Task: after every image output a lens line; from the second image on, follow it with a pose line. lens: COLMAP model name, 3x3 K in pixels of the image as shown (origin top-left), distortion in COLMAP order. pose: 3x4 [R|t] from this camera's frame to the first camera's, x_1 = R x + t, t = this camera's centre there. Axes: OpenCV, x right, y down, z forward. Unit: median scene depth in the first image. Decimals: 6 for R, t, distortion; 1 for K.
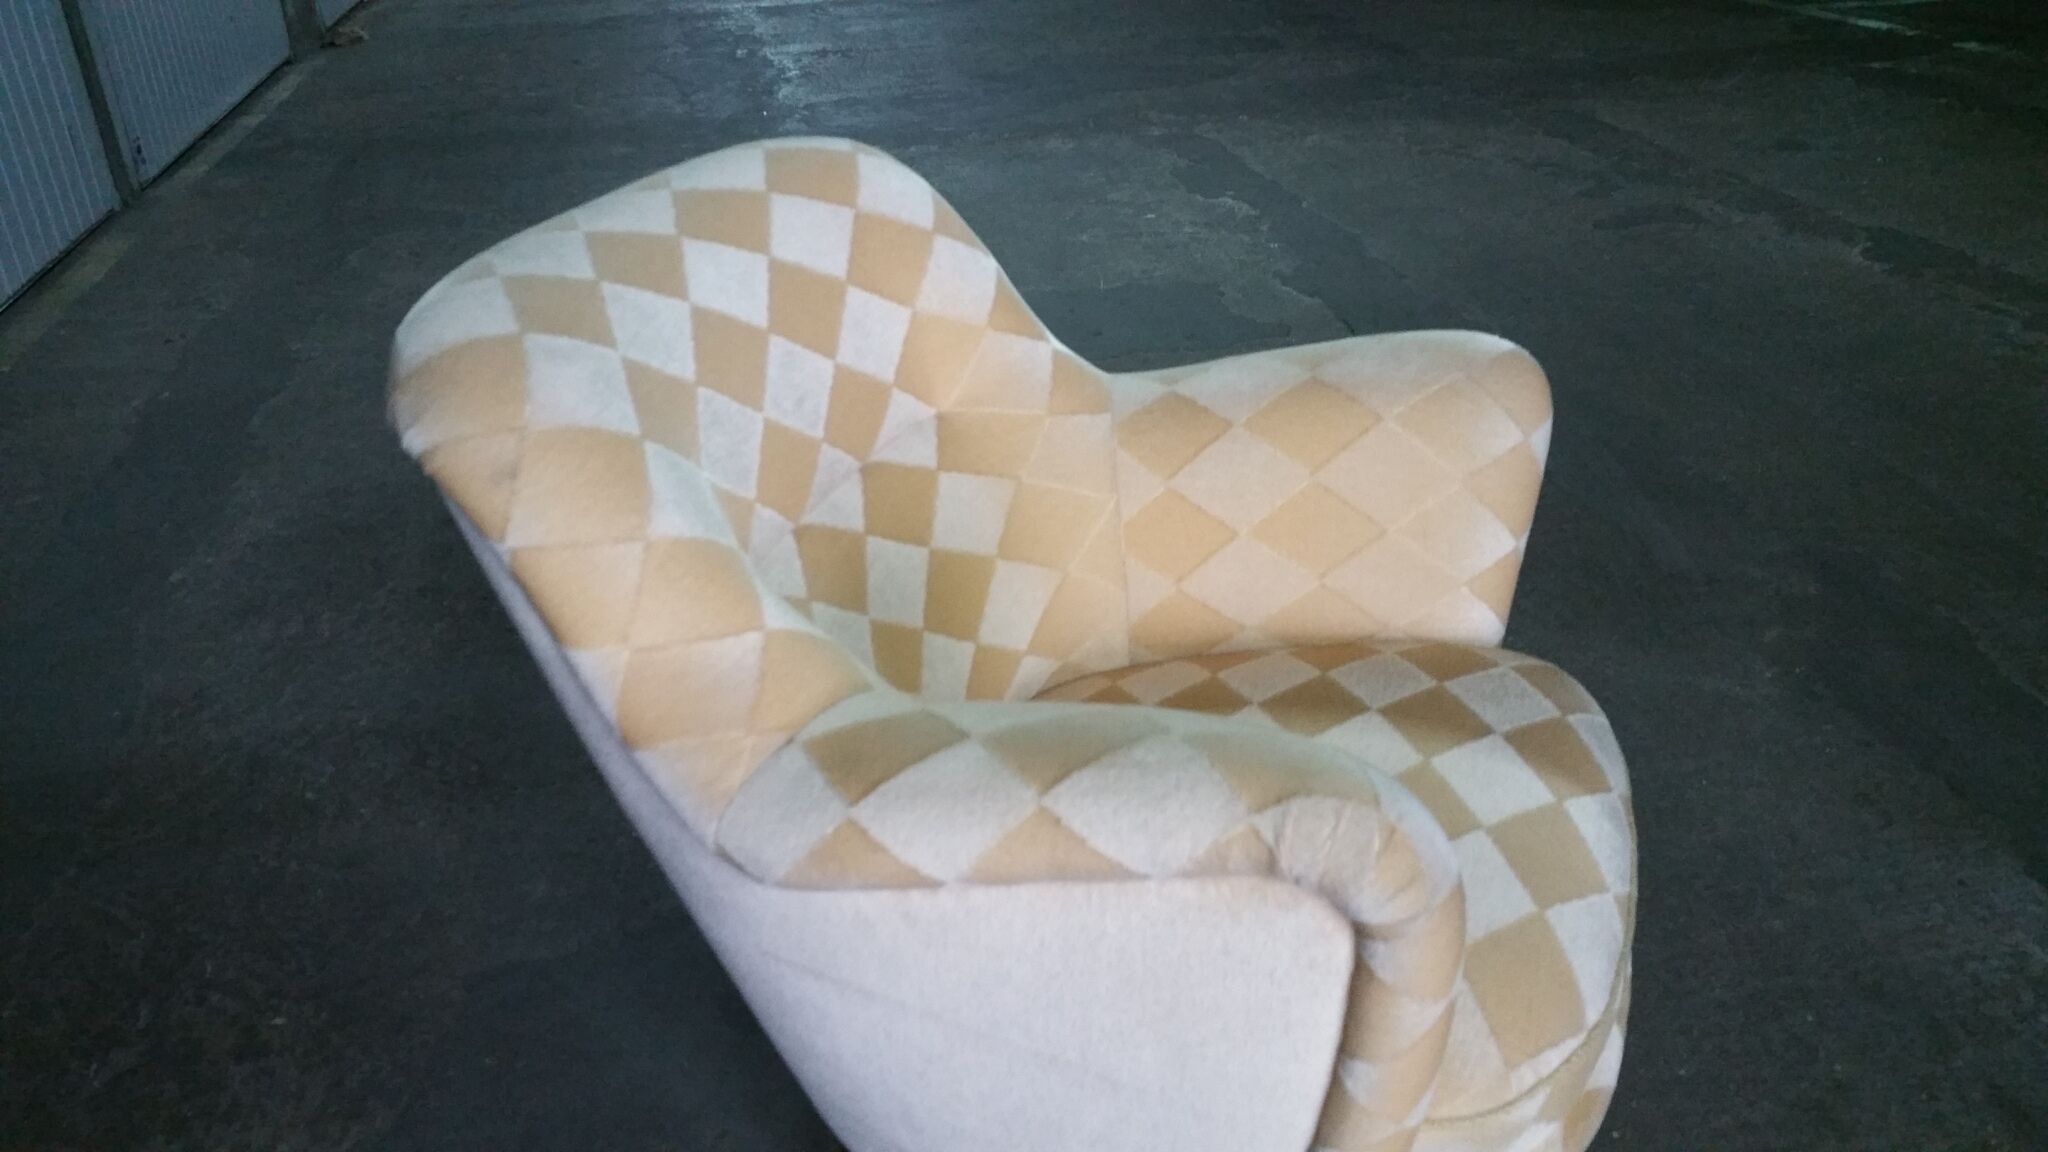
lens RADIAL K [[1645.2, 0, 1012.5], [0, 1645.2, 582.9], [0, 0, 1]] dist [0.108023, -0.222007]
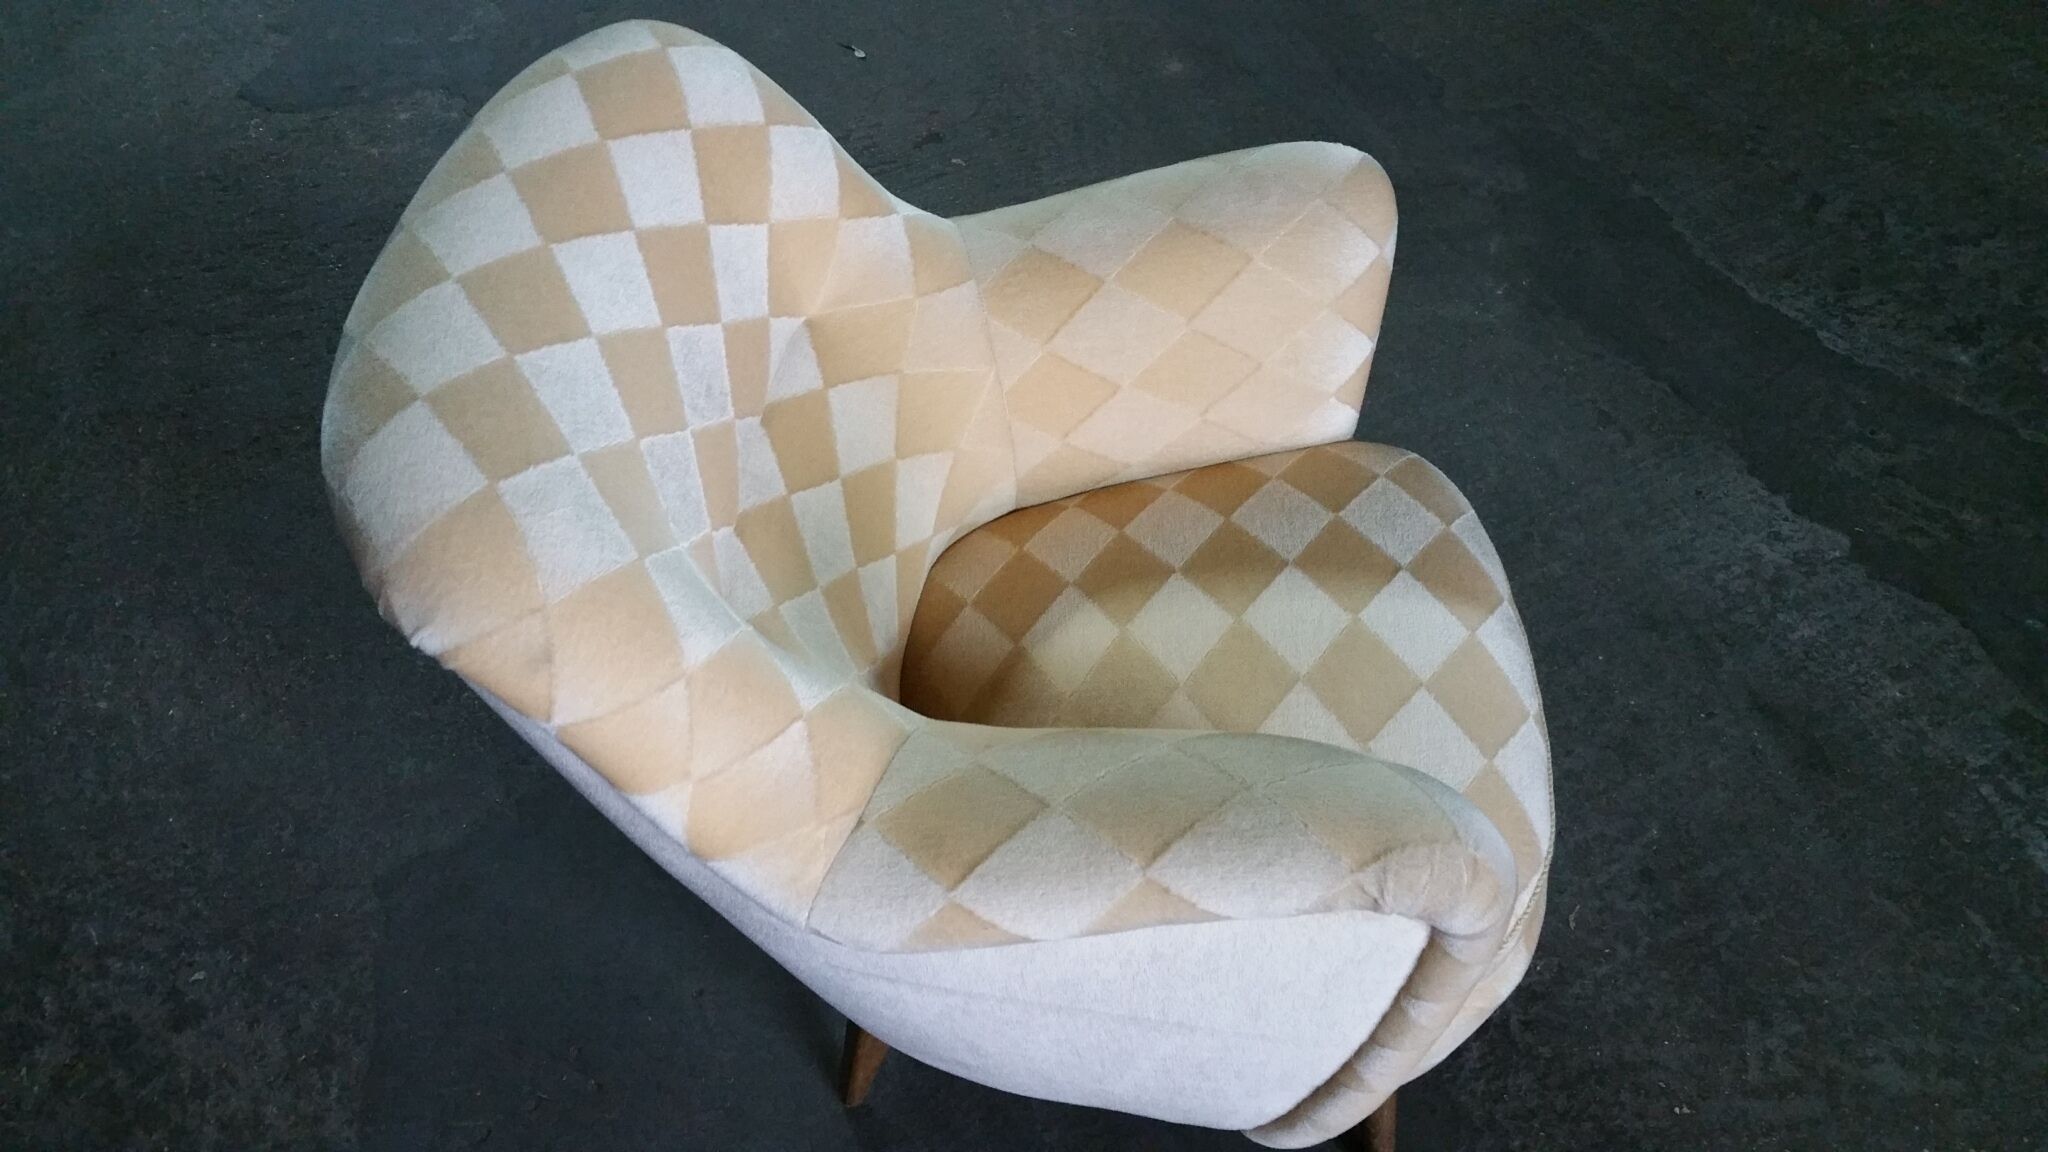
lens RADIAL K [[1676.6, 0, 991.2], [0, 1676.6, 575.8], [0, 0, 1]] dist [0.068658, -0.165000]
pose [[0.960544, -0.206055, 0.186806, -0.158246], [0.137425, 0.935559, 0.325336, -0.272140], [-0.241805, -0.286828, 0.926963, 0.036135]]
